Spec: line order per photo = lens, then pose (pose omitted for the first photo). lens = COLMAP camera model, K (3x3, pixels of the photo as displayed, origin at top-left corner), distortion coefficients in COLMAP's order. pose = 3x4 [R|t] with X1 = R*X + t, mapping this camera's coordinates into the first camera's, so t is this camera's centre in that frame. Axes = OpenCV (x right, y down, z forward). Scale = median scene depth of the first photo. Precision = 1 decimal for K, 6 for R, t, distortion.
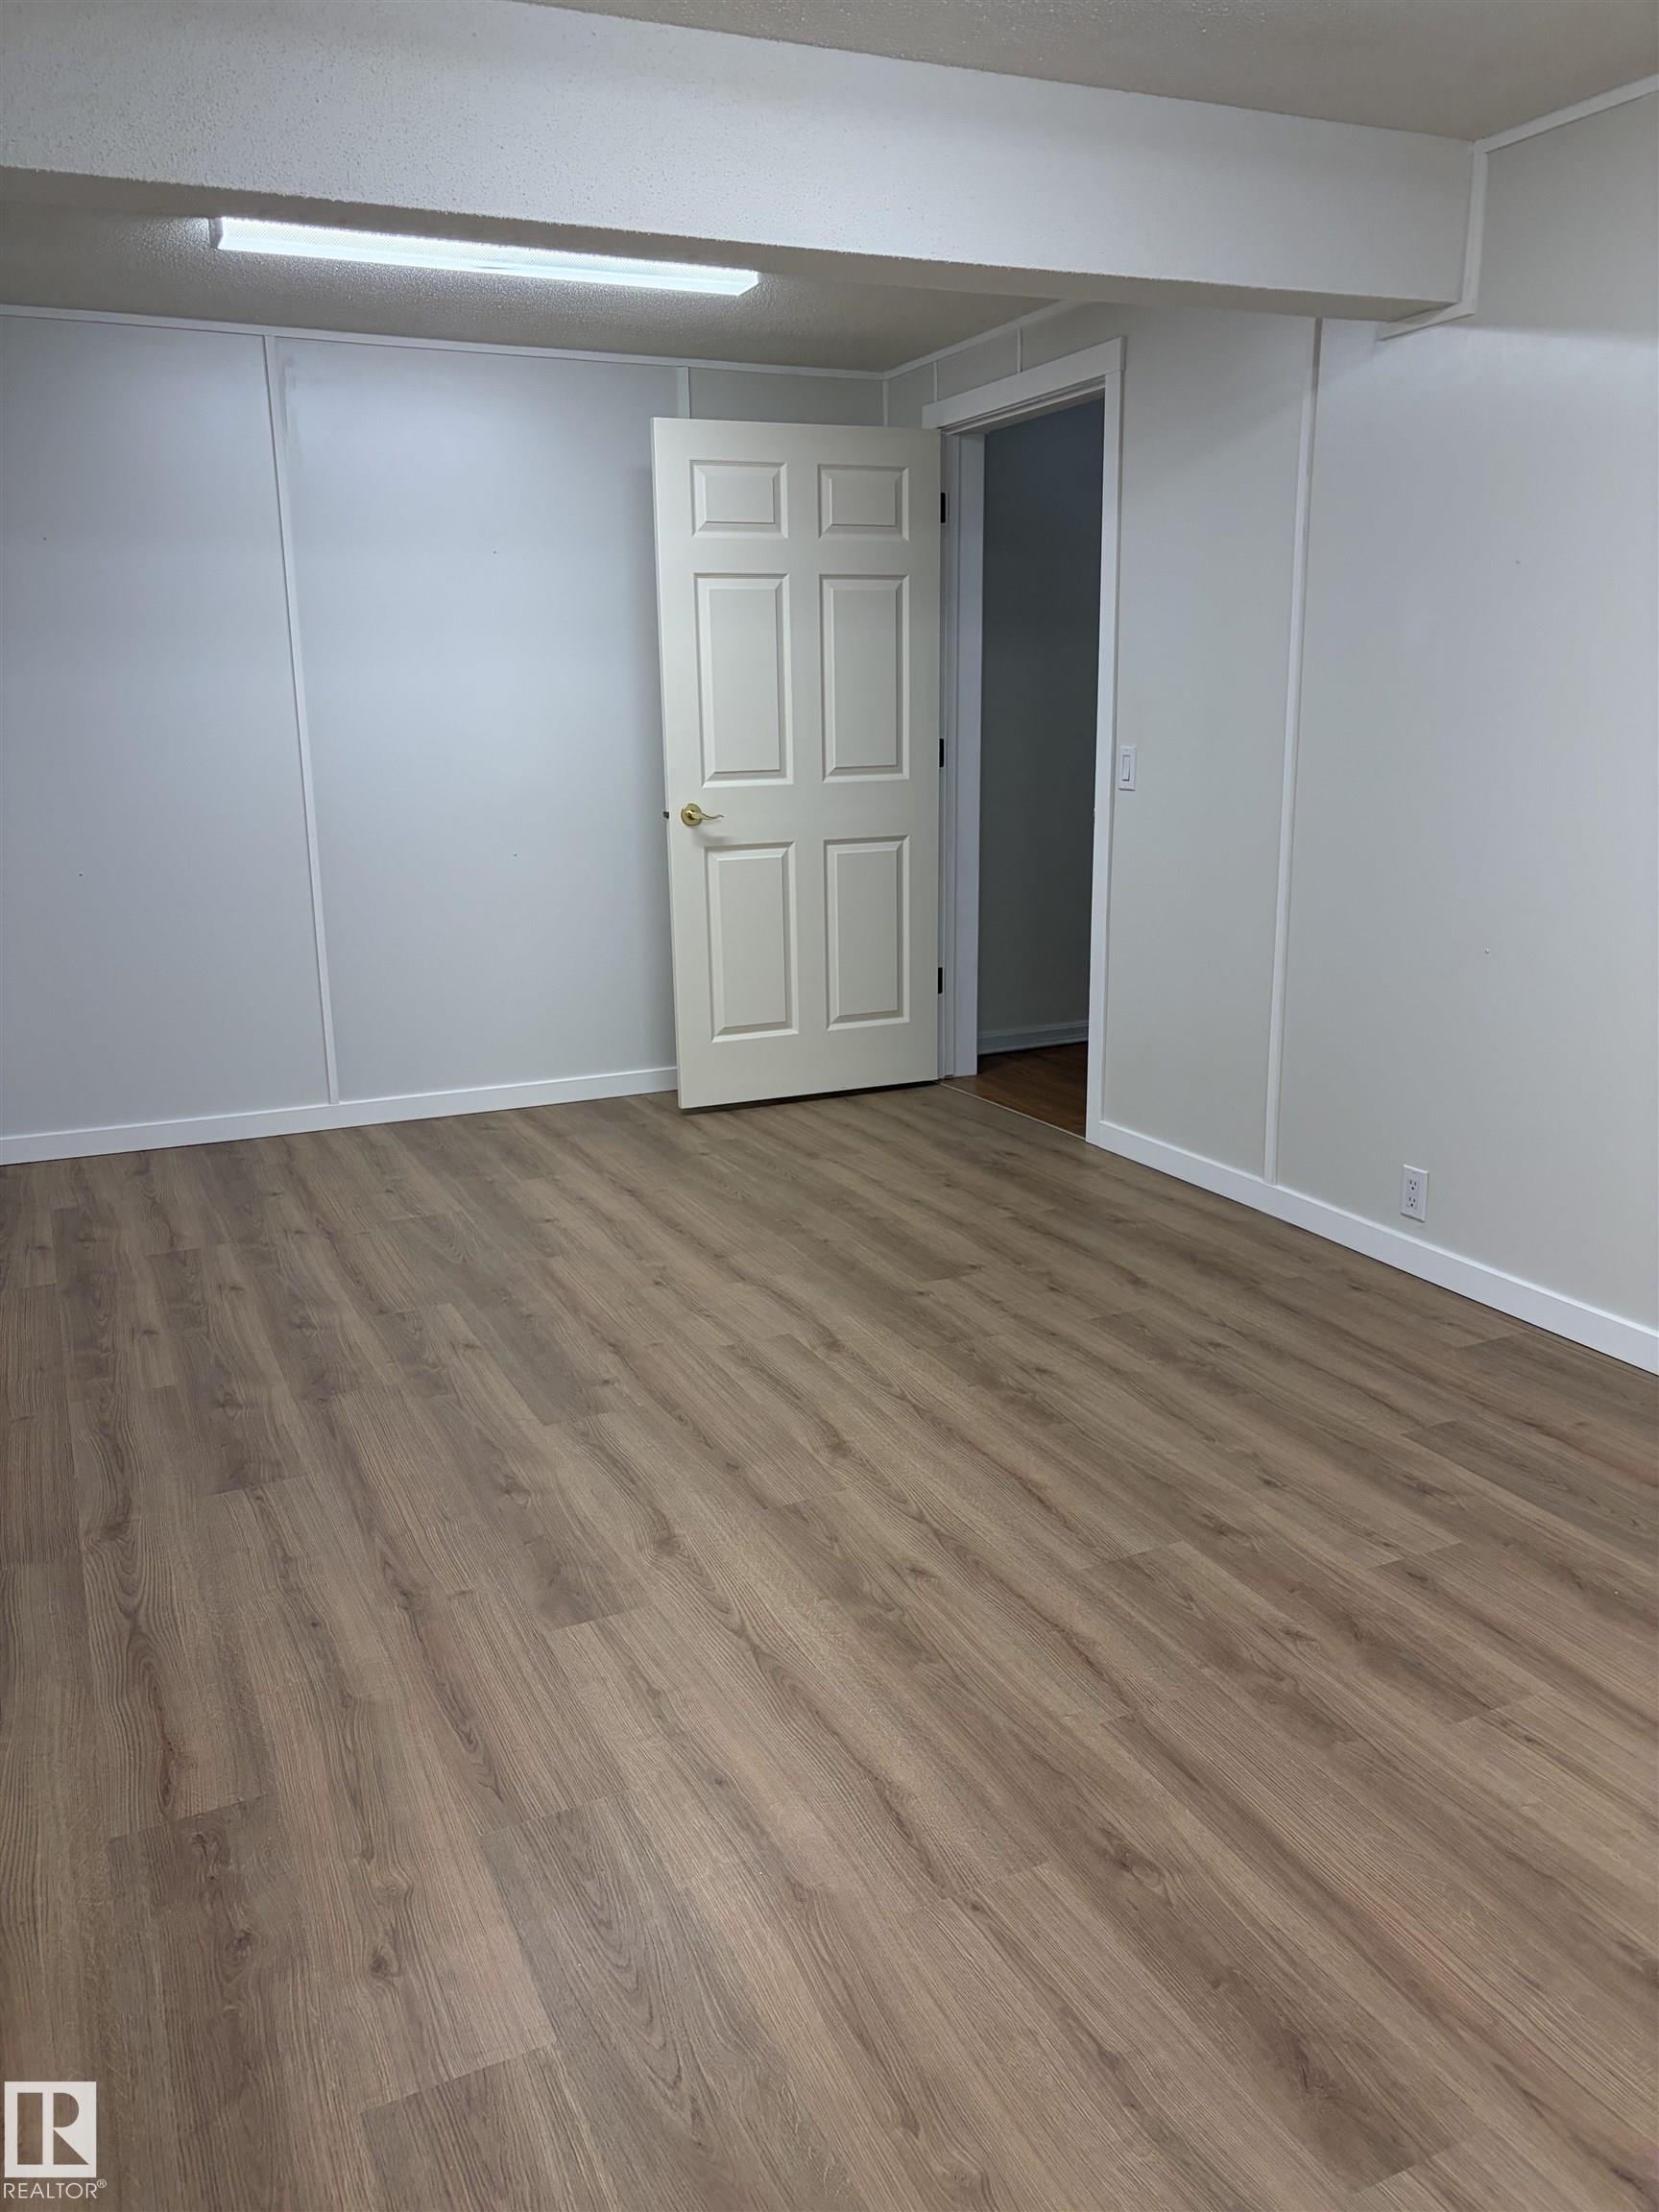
lens RADIAL K [[1664.4, 0, 828.9], [0, 1664.4, 1104.3], [0, 0, 1]] dist [0.050386, -0.045194]
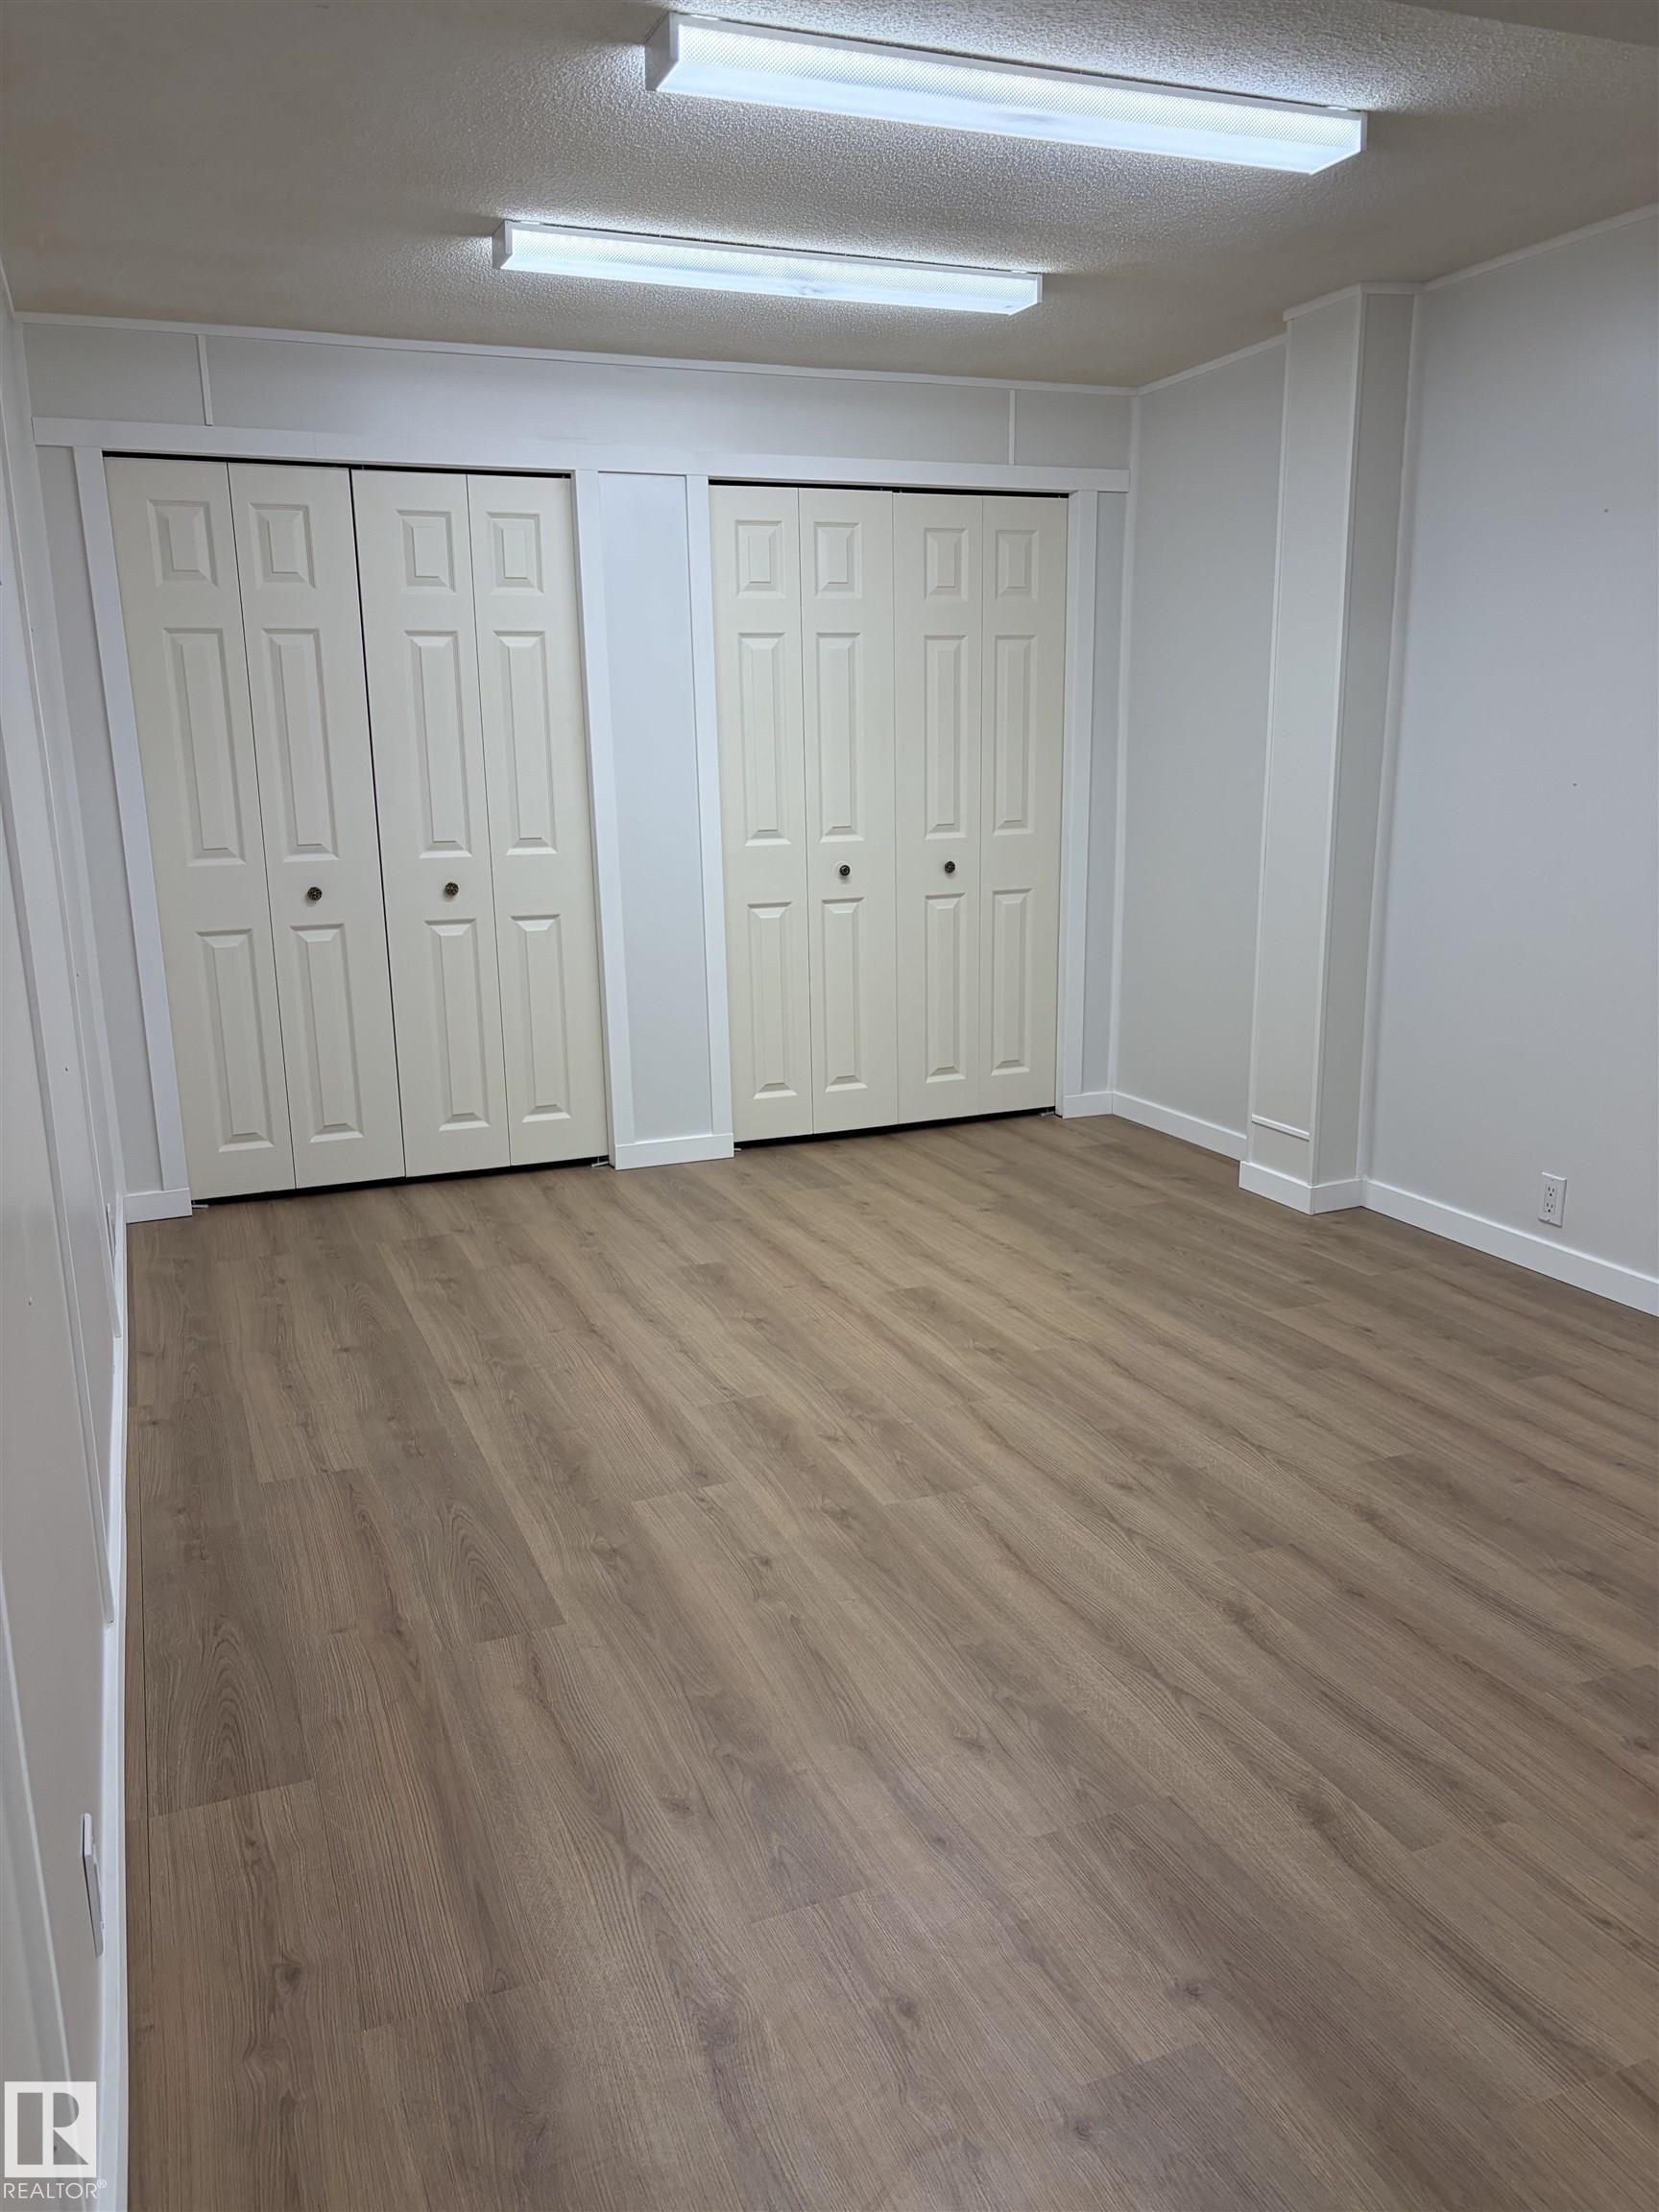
lens RADIAL K [[1664.4, 0, 832.5], [0, 1664.4, 1108.7], [0, 0, 1]] dist [0.050386, -0.045194]
pose [[-0.998203, 0.016713, 0.057550, 0.177999], [0.041095, 0.889864, 0.454371, -0.465483], [-0.043618, 0.455919, -0.888952, 1.855932]]
